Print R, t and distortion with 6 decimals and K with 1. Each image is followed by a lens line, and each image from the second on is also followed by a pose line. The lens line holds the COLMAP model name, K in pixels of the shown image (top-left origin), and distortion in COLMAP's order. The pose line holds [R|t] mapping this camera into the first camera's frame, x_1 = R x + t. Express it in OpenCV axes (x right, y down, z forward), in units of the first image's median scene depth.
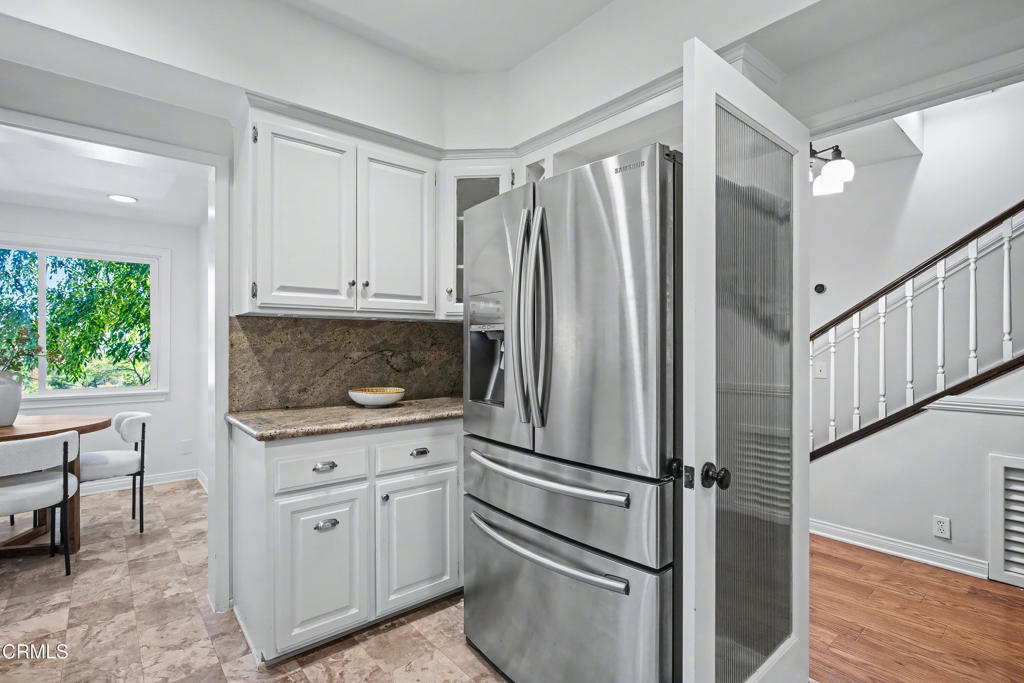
lens RADIAL K [[495.6, 0, 513.7], [0, 495.6, 335.9], [0, 0, 1]] dist [0.006116, 0.000986]
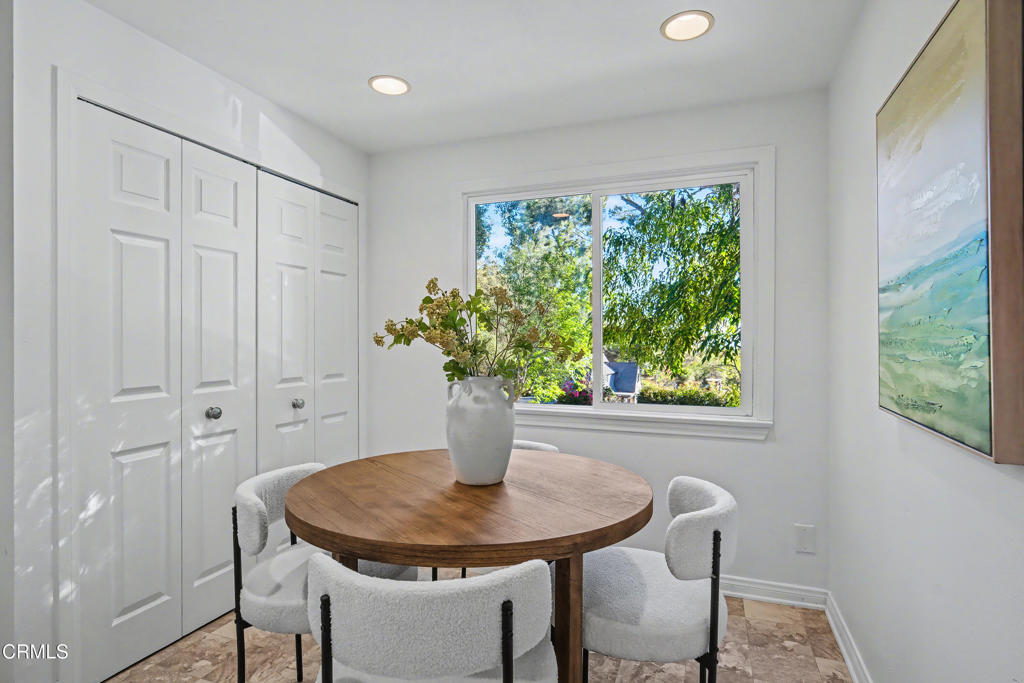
lens RADIAL K [[540.6, 0, 512.0], [0, 540.6, 341.5], [0, 0, 1]] dist [-0.001448, -0.000106]
pose [[0.500234, 0.008435, -0.865849, -0.360665], [0.004391, 0.999915, 0.012277, 0.018704], [0.865879, -0.009943, 0.500155, 0.510674]]
